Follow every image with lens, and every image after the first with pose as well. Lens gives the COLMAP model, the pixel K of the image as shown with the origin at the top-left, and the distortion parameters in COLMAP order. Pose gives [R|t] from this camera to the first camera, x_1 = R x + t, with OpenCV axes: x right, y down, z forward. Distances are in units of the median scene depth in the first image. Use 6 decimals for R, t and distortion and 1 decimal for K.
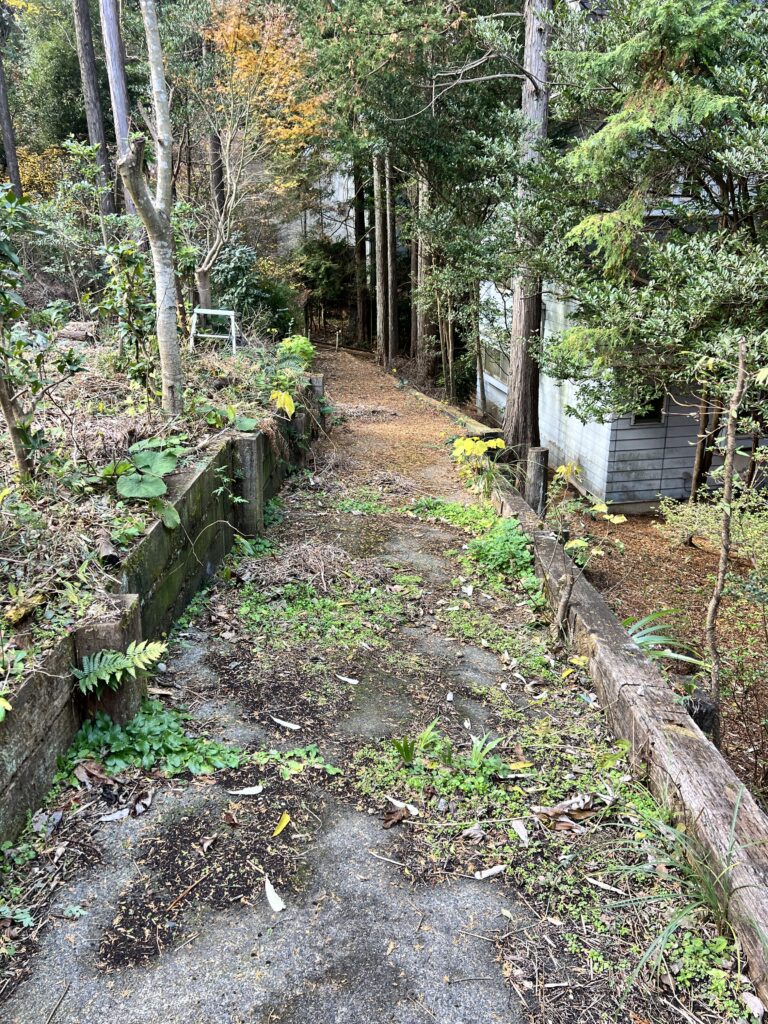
lens RADIAL K [[772.1, 0, 384.0], [0, 772.1, 512.0], [0, 0, 1]] dist [0.047153, -0.078697]
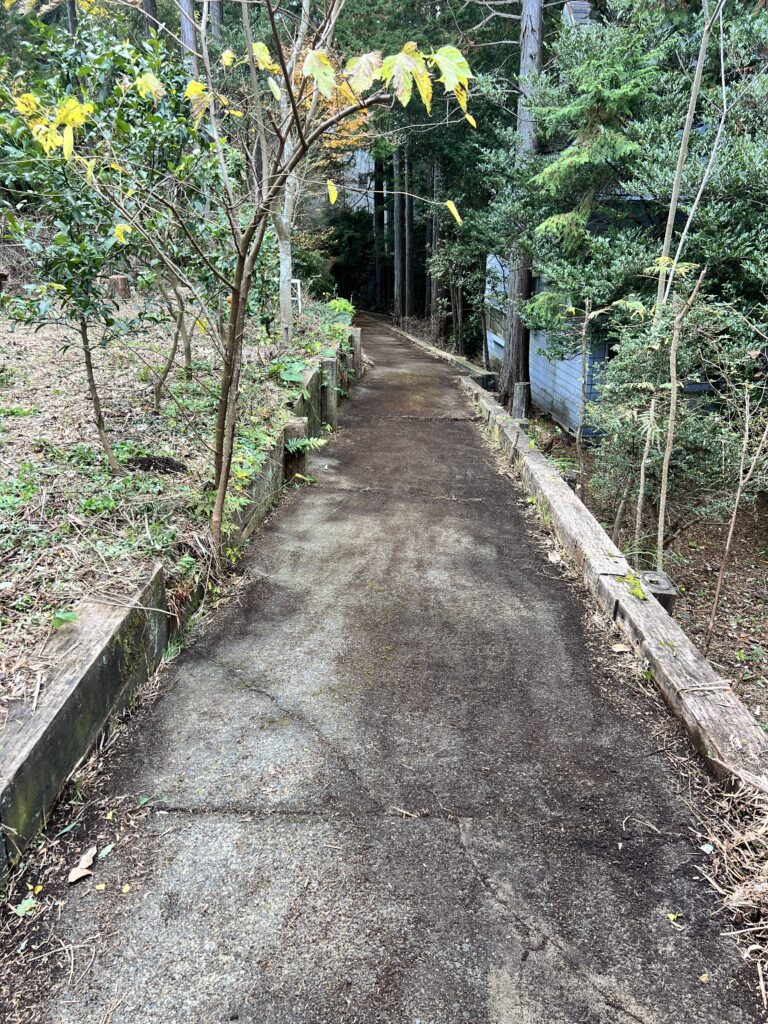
lens RADIAL K [[772.1, 0, 384.0], [0, 772.1, 512.0], [0, 0, 1]] dist [0.047153, -0.078697]
pose [[0.999879, 0.007732, -0.013501, -0.013678], [-0.007133, 0.999011, 0.043878, 0.054483], [0.013827, -0.043777, 0.998946, -0.232325]]
